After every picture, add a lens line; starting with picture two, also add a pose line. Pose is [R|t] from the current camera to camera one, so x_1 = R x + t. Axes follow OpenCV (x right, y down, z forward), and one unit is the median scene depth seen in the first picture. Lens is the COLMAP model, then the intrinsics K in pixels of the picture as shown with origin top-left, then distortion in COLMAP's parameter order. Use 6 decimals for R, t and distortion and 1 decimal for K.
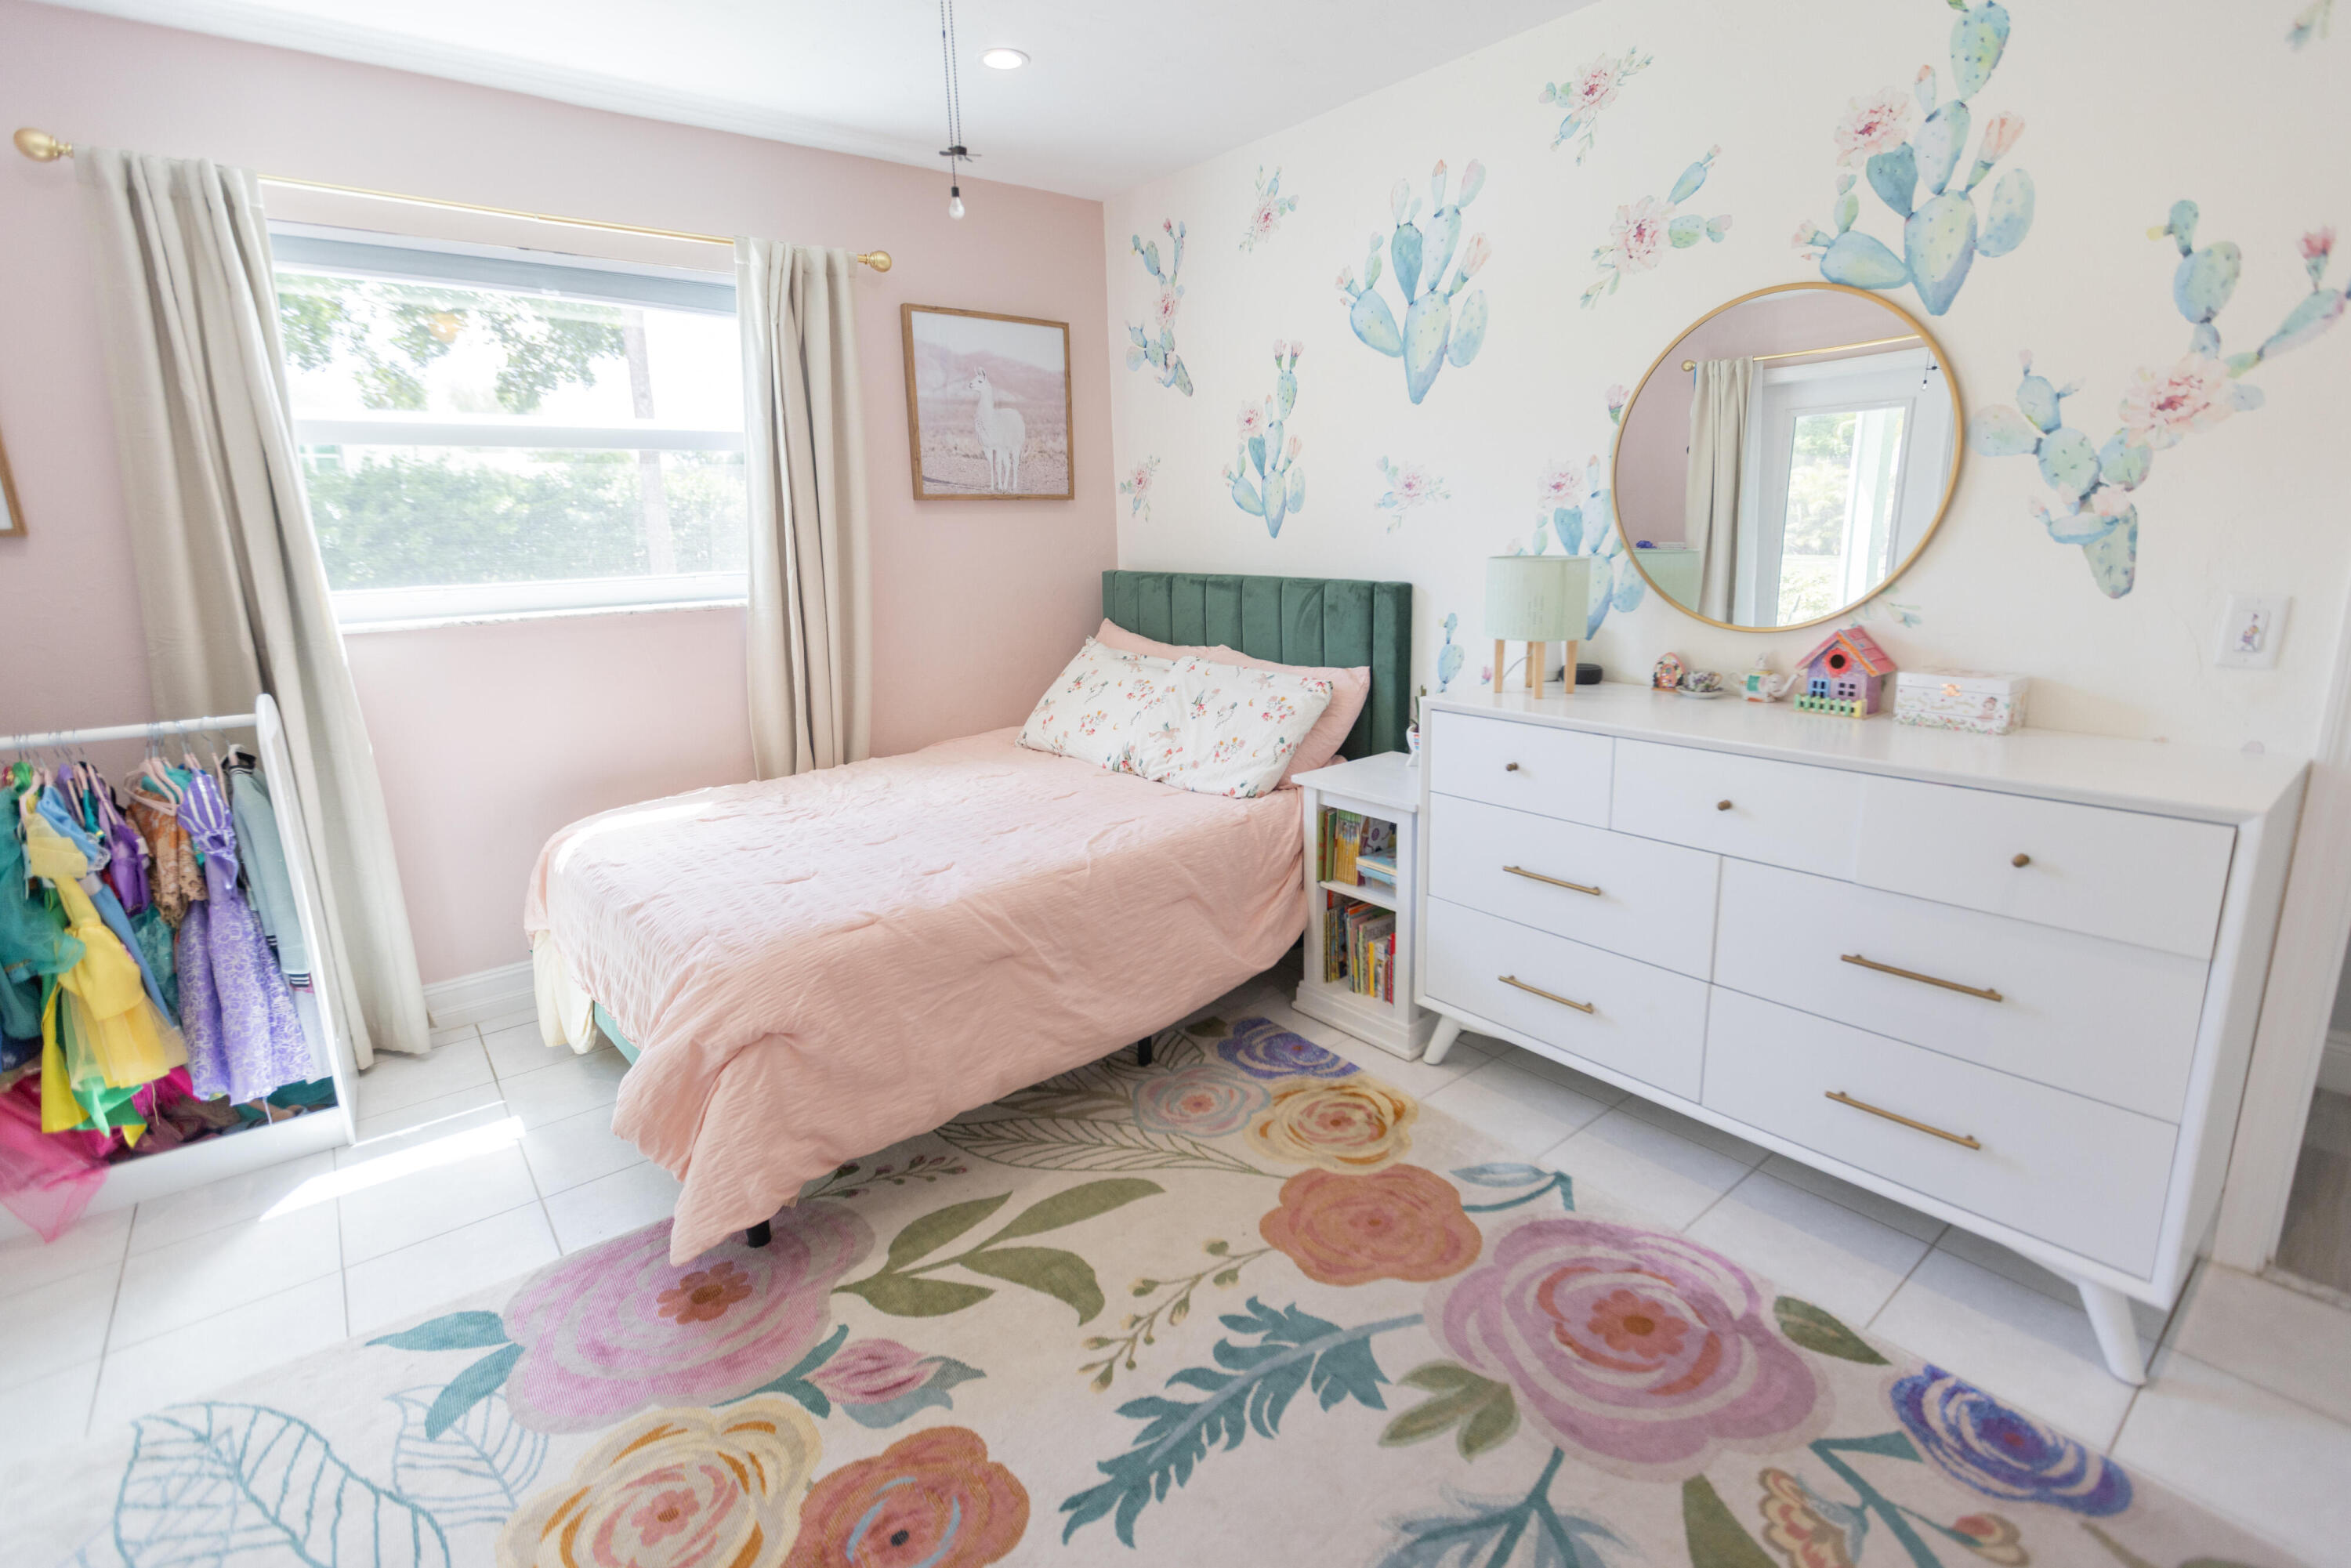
lens RADIAL K [[1064.3, 0, 1243.8], [0, 1064.3, 750.6], [0, 0, 1]] dist [-0.000090, 0.001030]
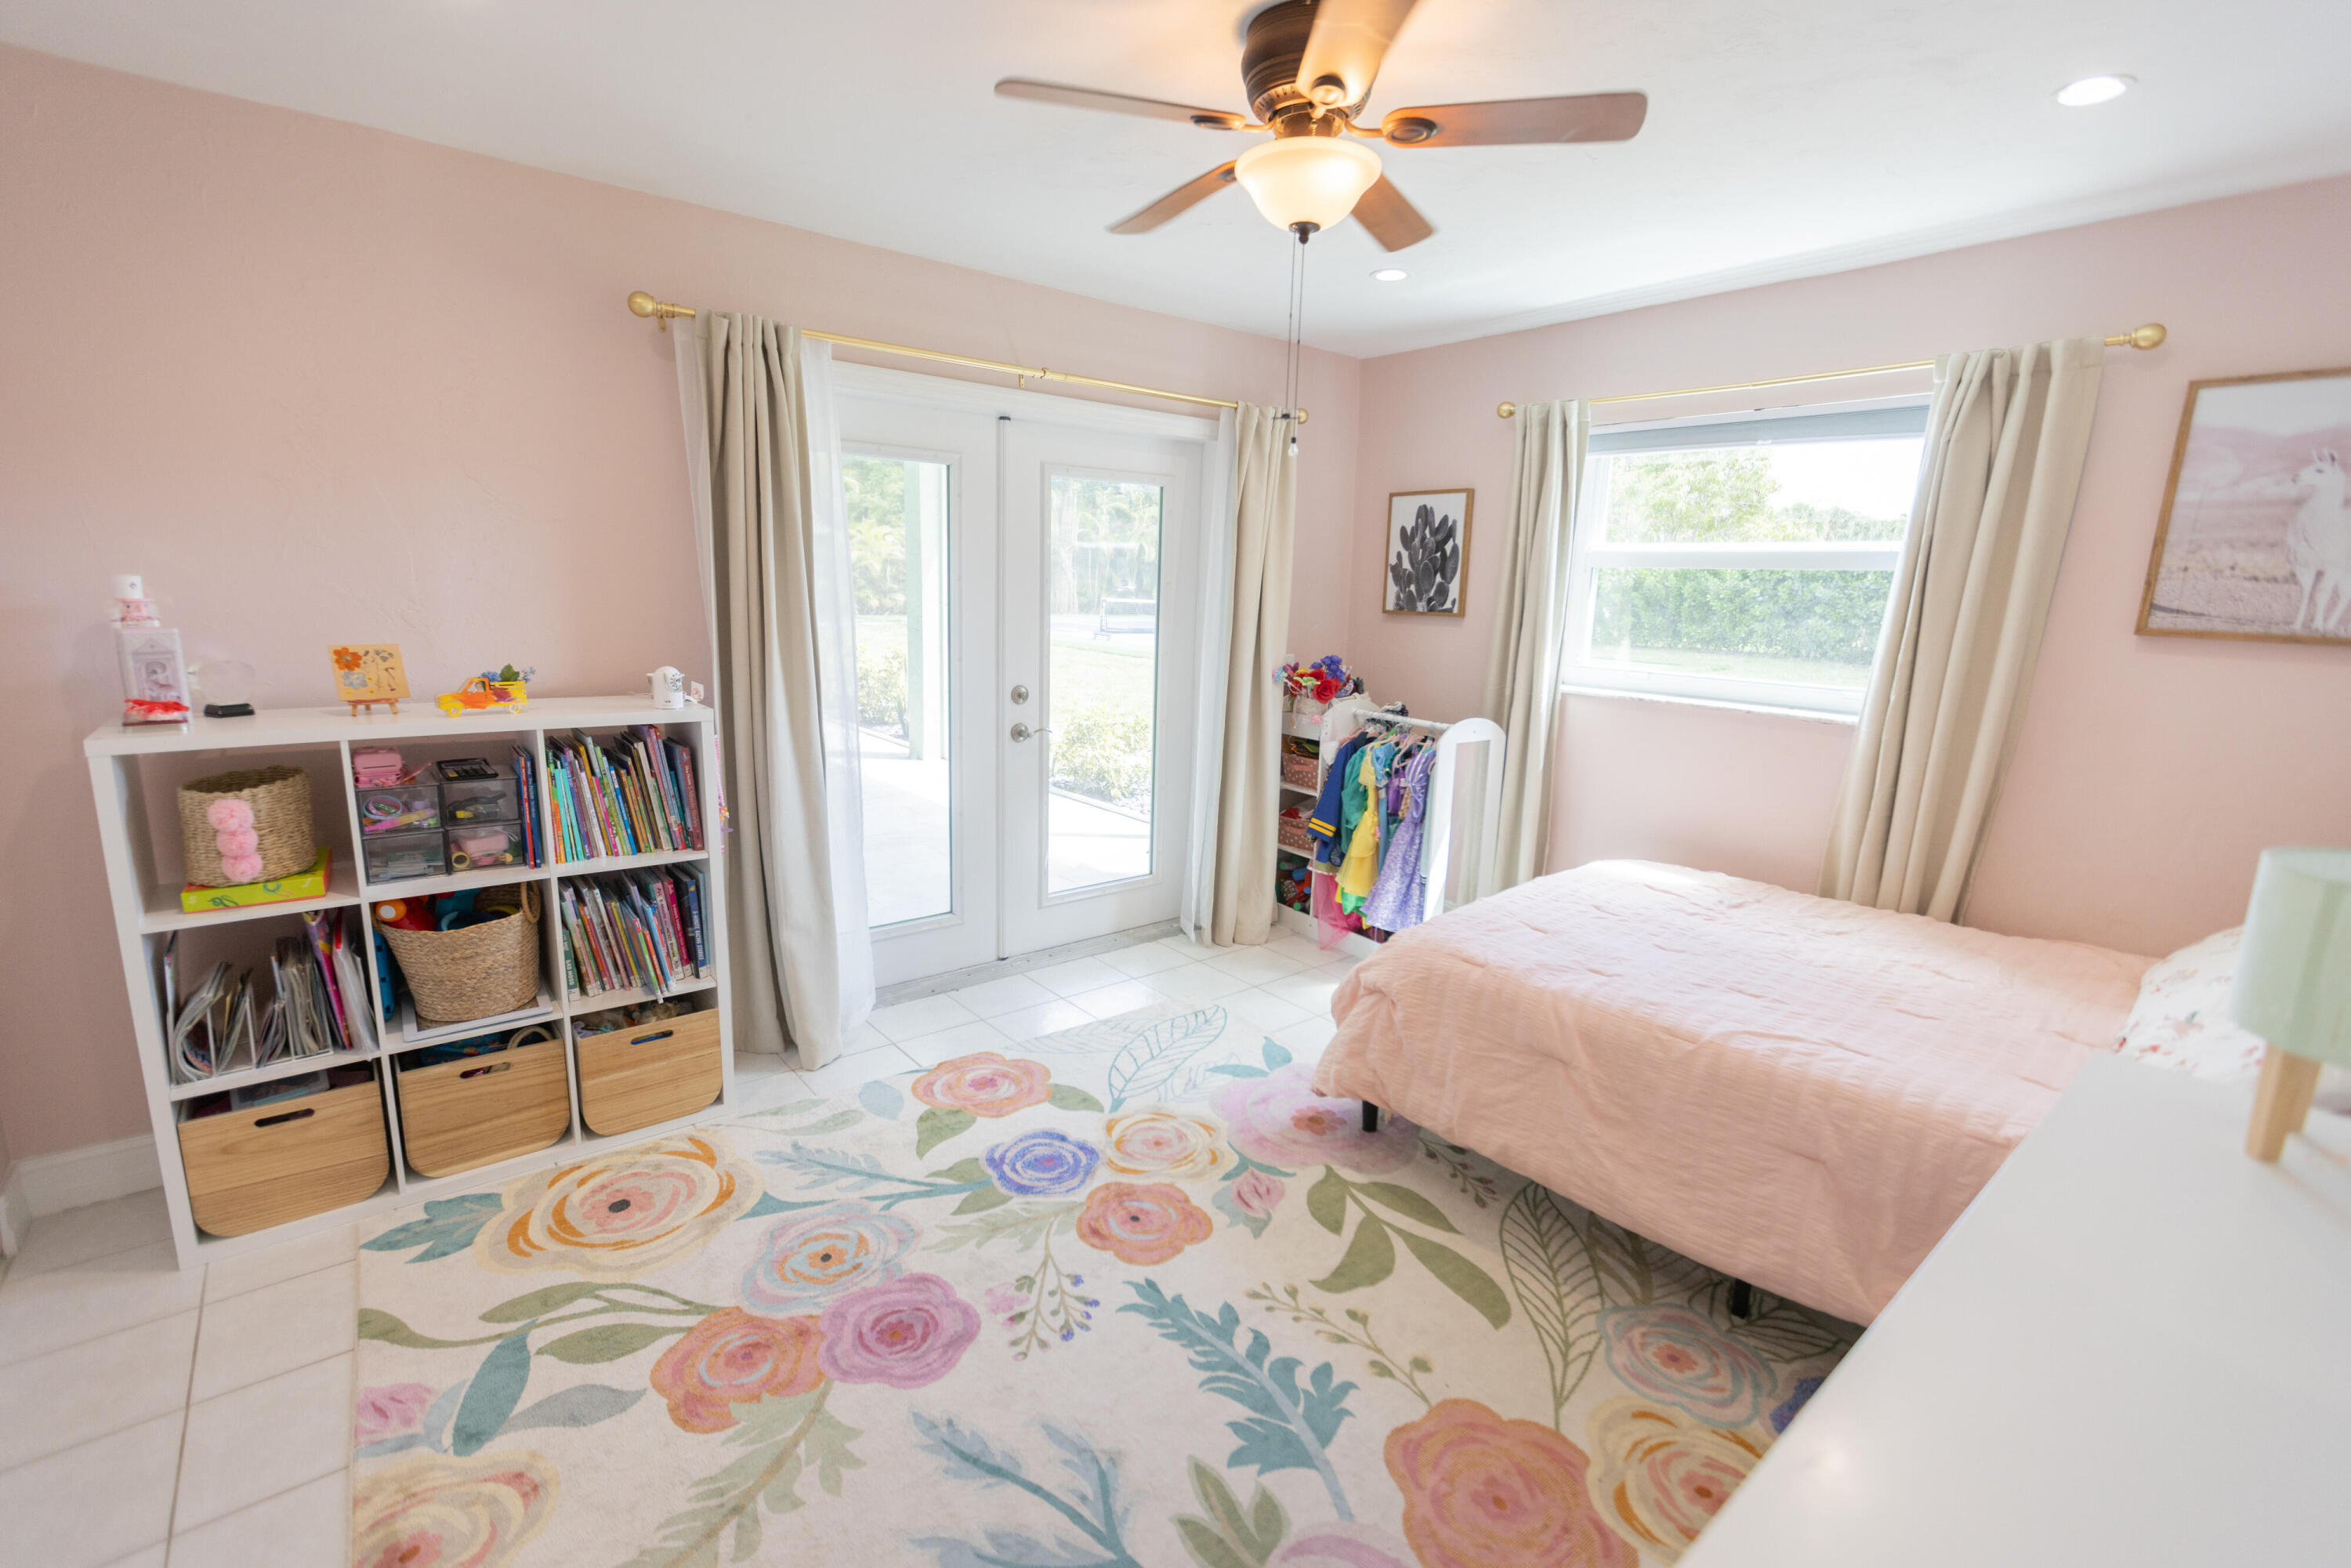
lens RADIAL K [[1064.3, 0, 1177.6], [0, 1064.3, 782.2], [0, 0, 1]] dist [-0.000090, 0.001030]
pose [[-0.030227, 0.213079, -0.976567, 0.927667], [-0.248150, 0.944826, 0.213834, -0.243375], [0.968250, 0.248799, 0.024316, 0.648170]]
